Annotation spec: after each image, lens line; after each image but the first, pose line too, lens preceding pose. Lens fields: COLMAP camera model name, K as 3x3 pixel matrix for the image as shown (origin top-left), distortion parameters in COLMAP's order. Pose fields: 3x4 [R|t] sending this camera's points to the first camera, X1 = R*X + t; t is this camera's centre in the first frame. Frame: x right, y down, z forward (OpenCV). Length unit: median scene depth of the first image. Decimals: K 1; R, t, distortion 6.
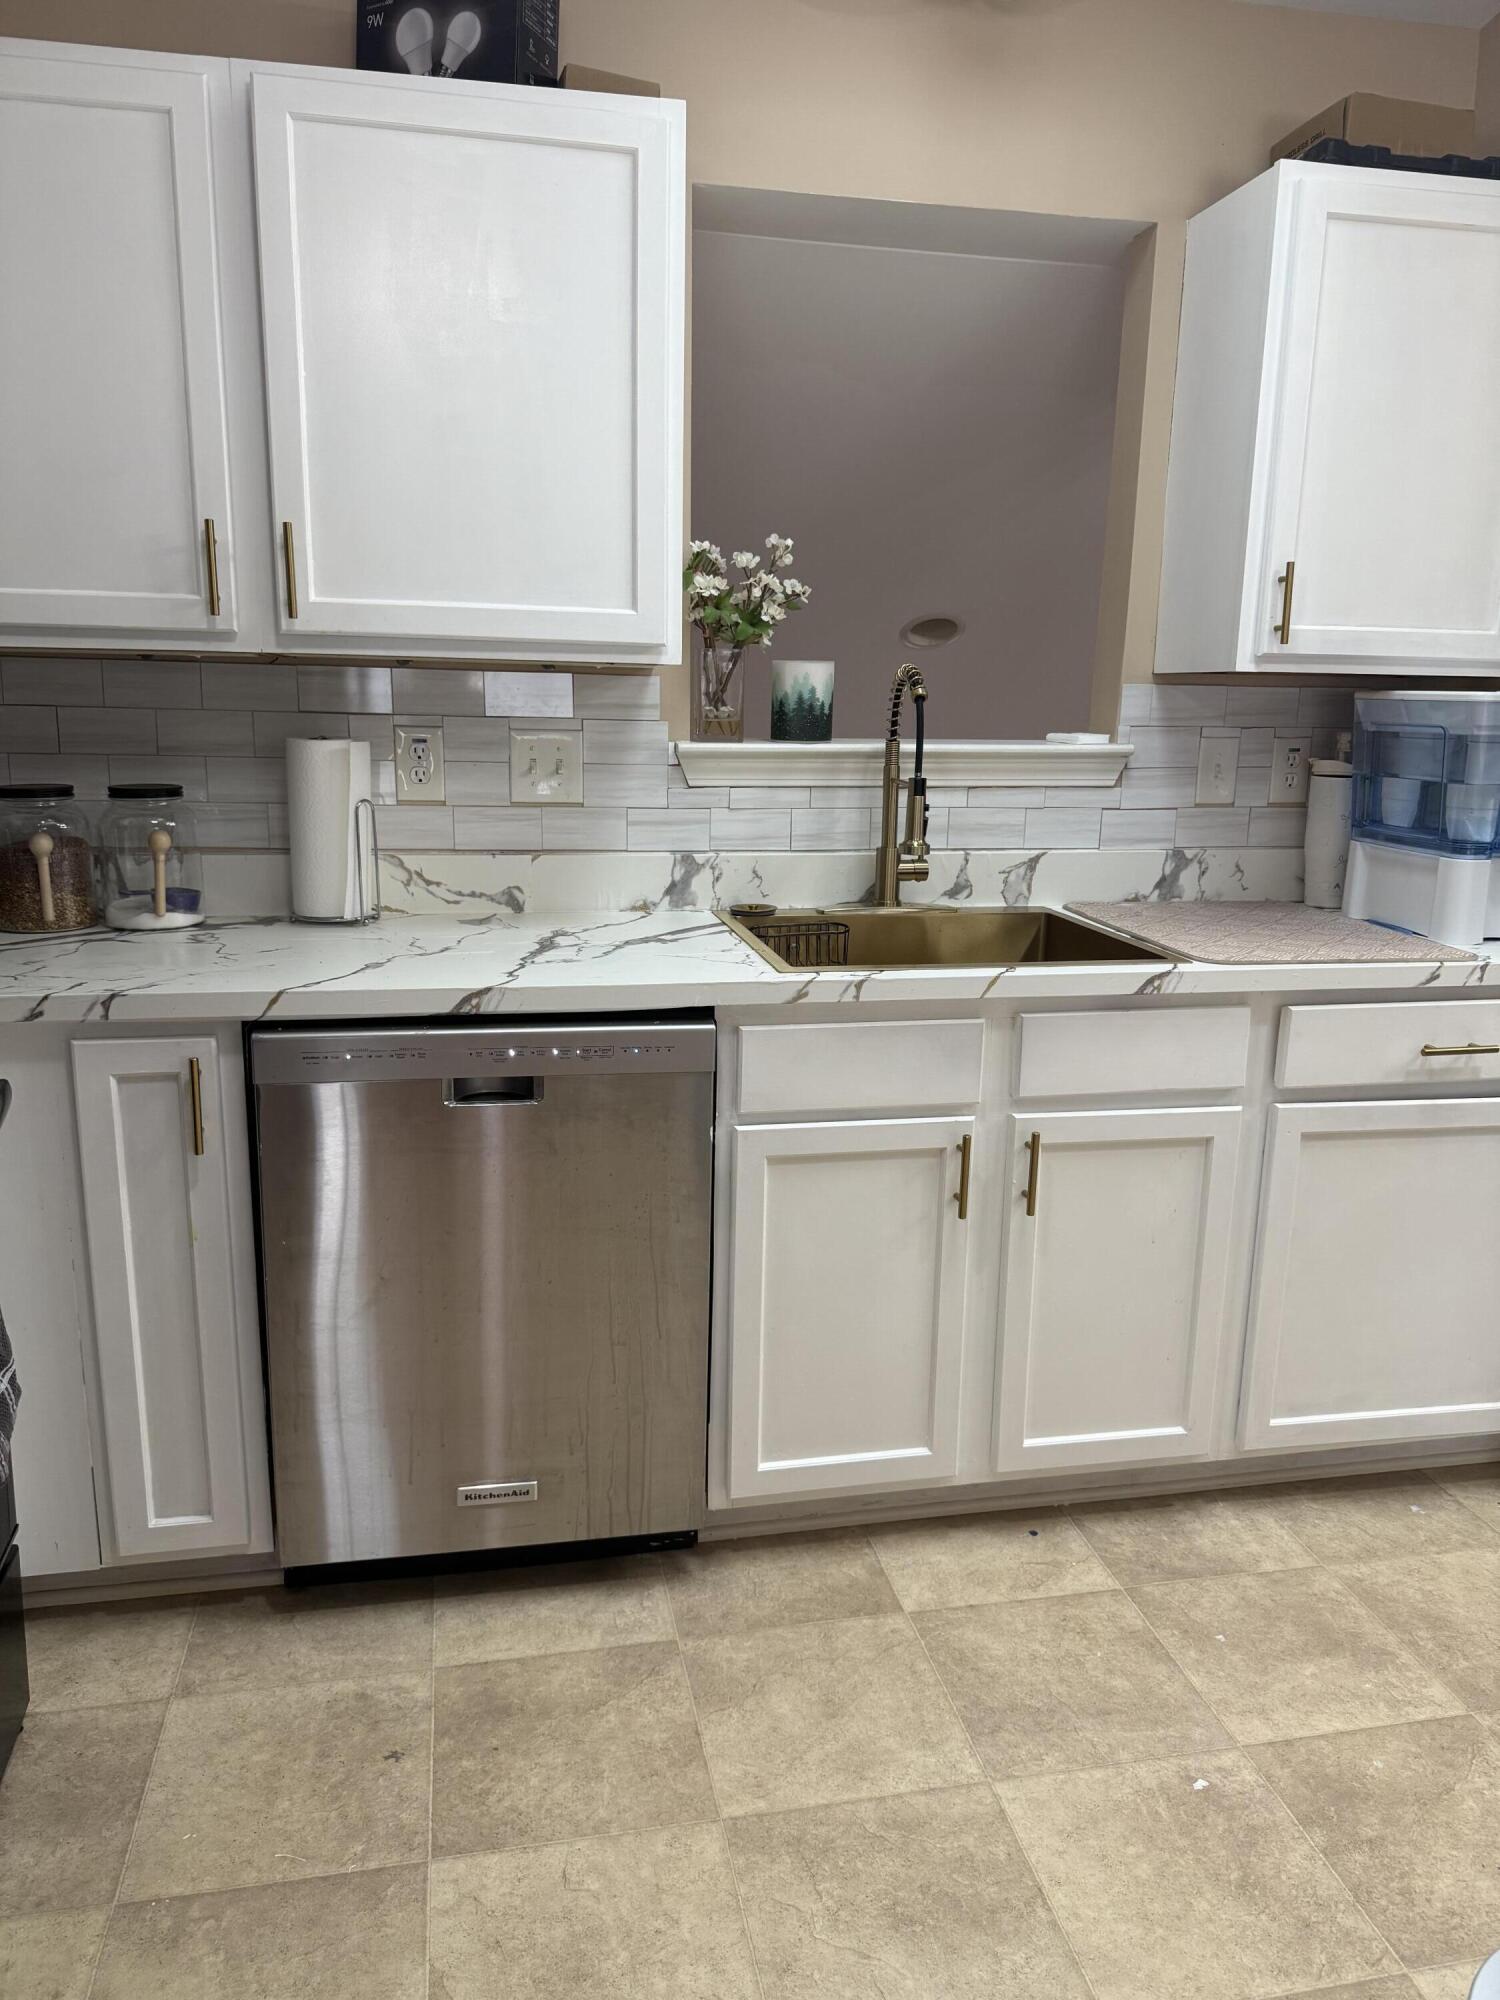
lens RADIAL K [[1399.0, 0, 753.3], [0, 1399.0, 1008.2], [0, 0, 1]] dist [0.098333, -0.137033]
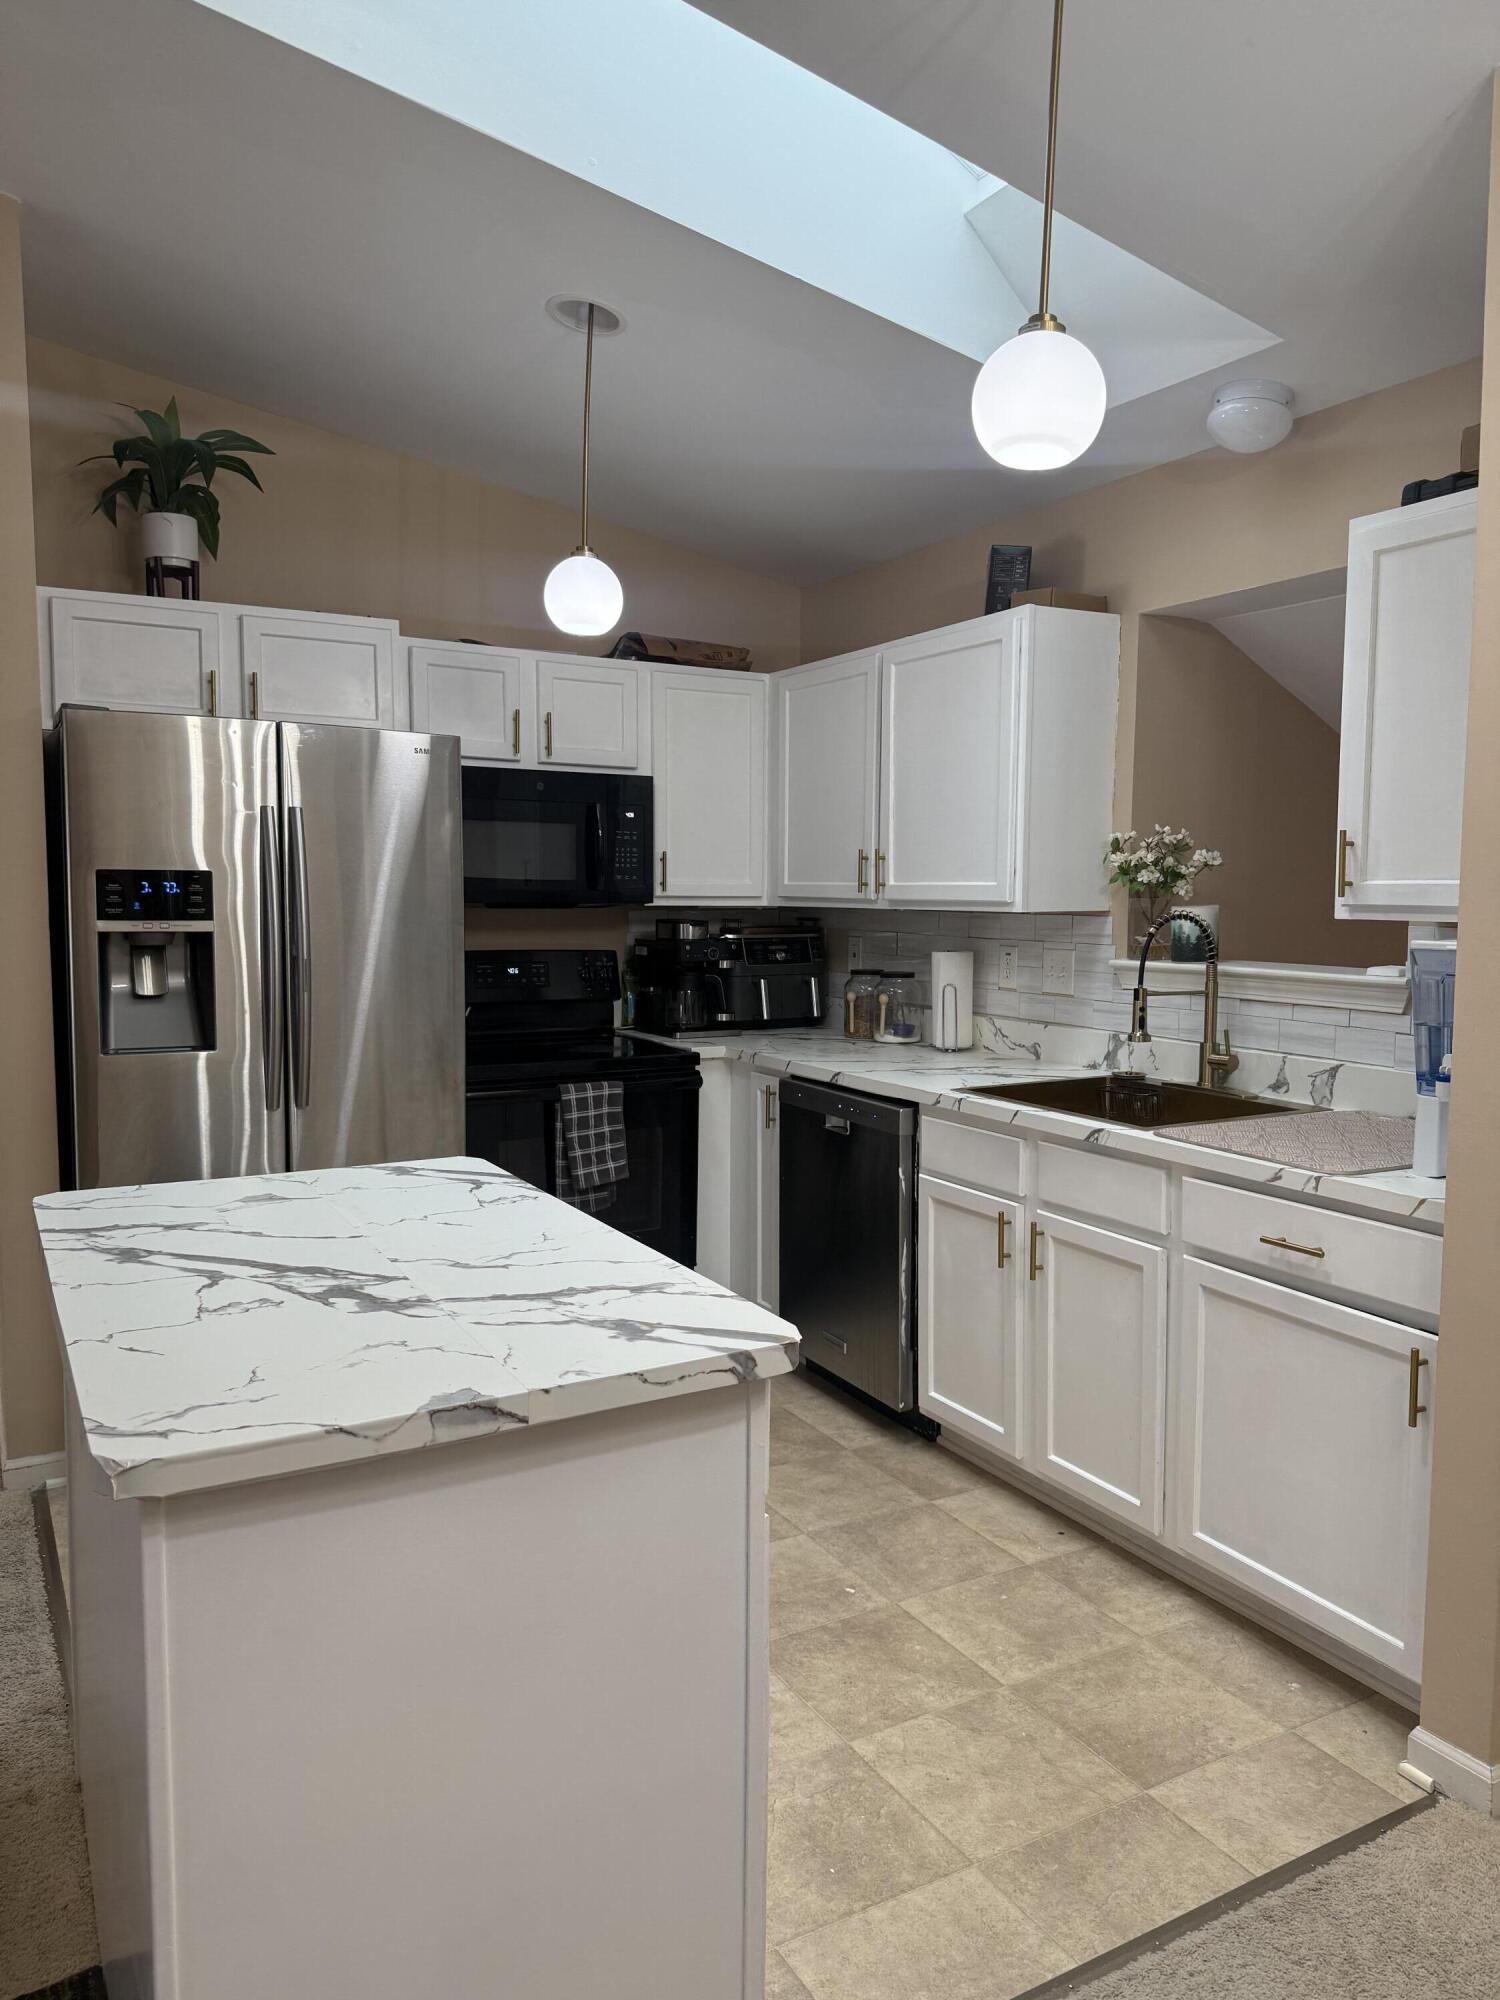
lens RADIAL K [[1403.5, 0, 742.6], [0, 1403.5, 1007.0], [0, 0, 1]] dist [0.114704, -0.169623]
pose [[0.303912, 0.066987, -0.950342, 1.506898], [-0.206085, 0.978529, 0.003070, -0.074624], [0.930143, 0.194918, 0.311192, 0.205428]]
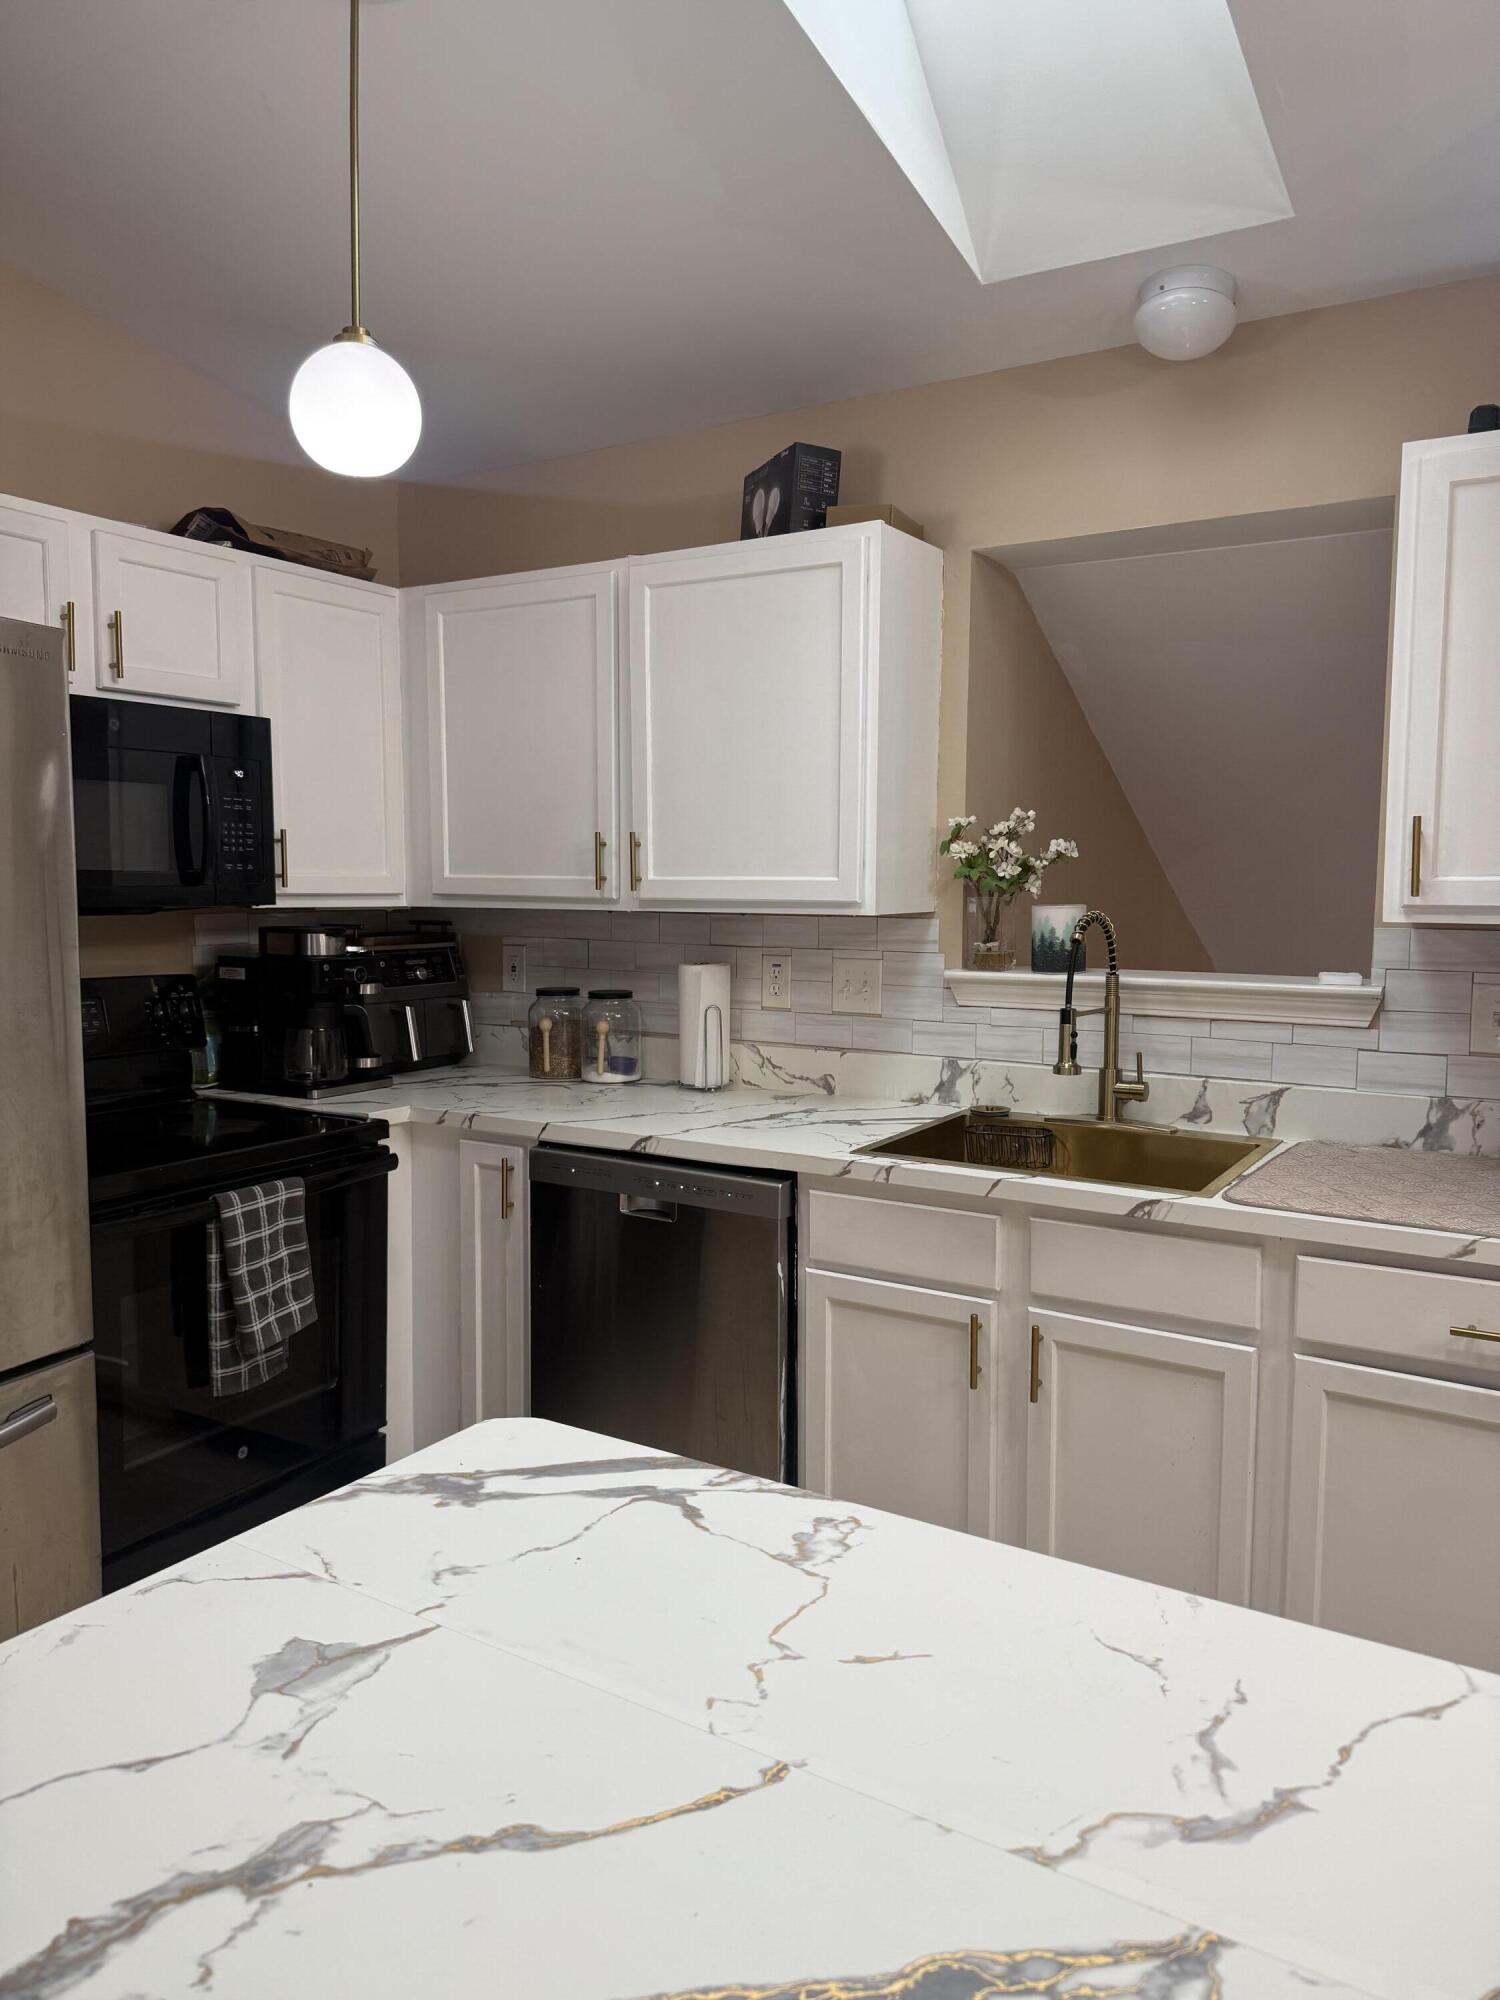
lens RADIAL K [[1407.0, 0, 750.0], [0, 1407.0, 1000.0], [0, 0, 1]] dist [0.130550, -0.203707]
pose [[0.731865, 0.045691, -0.679916, 0.796203], [-0.139885, 0.986575, -0.084274, -0.040837], [0.666937, 0.156787, 0.728431, -0.023804]]
